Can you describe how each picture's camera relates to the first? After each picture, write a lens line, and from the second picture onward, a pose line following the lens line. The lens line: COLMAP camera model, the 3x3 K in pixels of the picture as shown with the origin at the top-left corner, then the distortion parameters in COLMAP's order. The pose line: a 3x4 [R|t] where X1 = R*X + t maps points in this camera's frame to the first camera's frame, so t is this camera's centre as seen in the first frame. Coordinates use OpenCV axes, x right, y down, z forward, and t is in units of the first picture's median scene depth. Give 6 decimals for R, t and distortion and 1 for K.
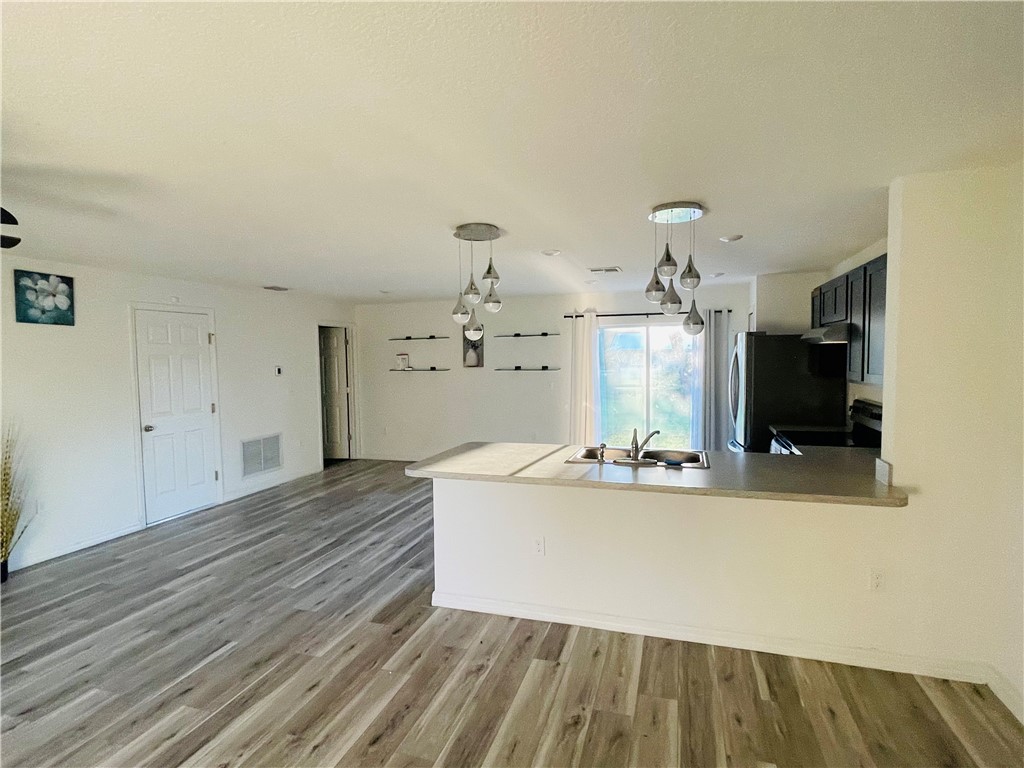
lens RADIAL K [[546.2, 0, 510.8], [0, 546.2, 386.8], [0, 0, 1]] dist [0.002991, -0.000294]
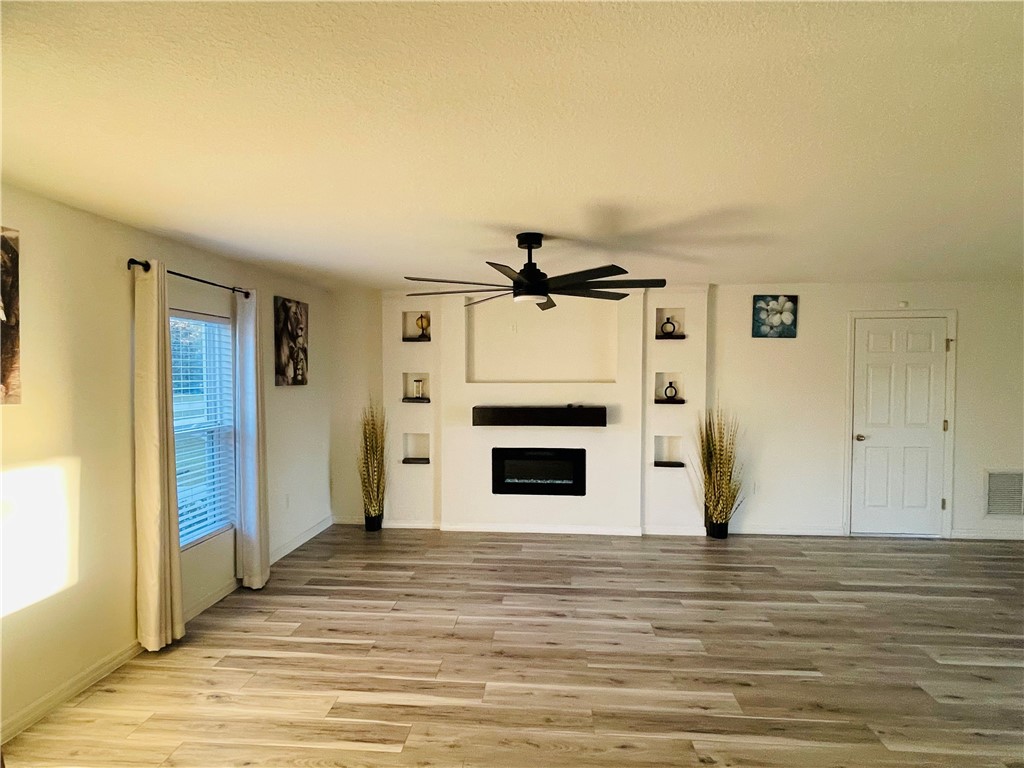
lens RADIAL K [[546.2, 0, 510.8], [0, 546.2, 386.8], [0, 0, 1]] dist [0.002991, -0.000294]
pose [[0.218466, 0.044084, -0.974848, 0.188019], [-0.057110, 0.997844, 0.032325, -0.013804], [0.974172, 0.048611, 0.220513, 0.184675]]
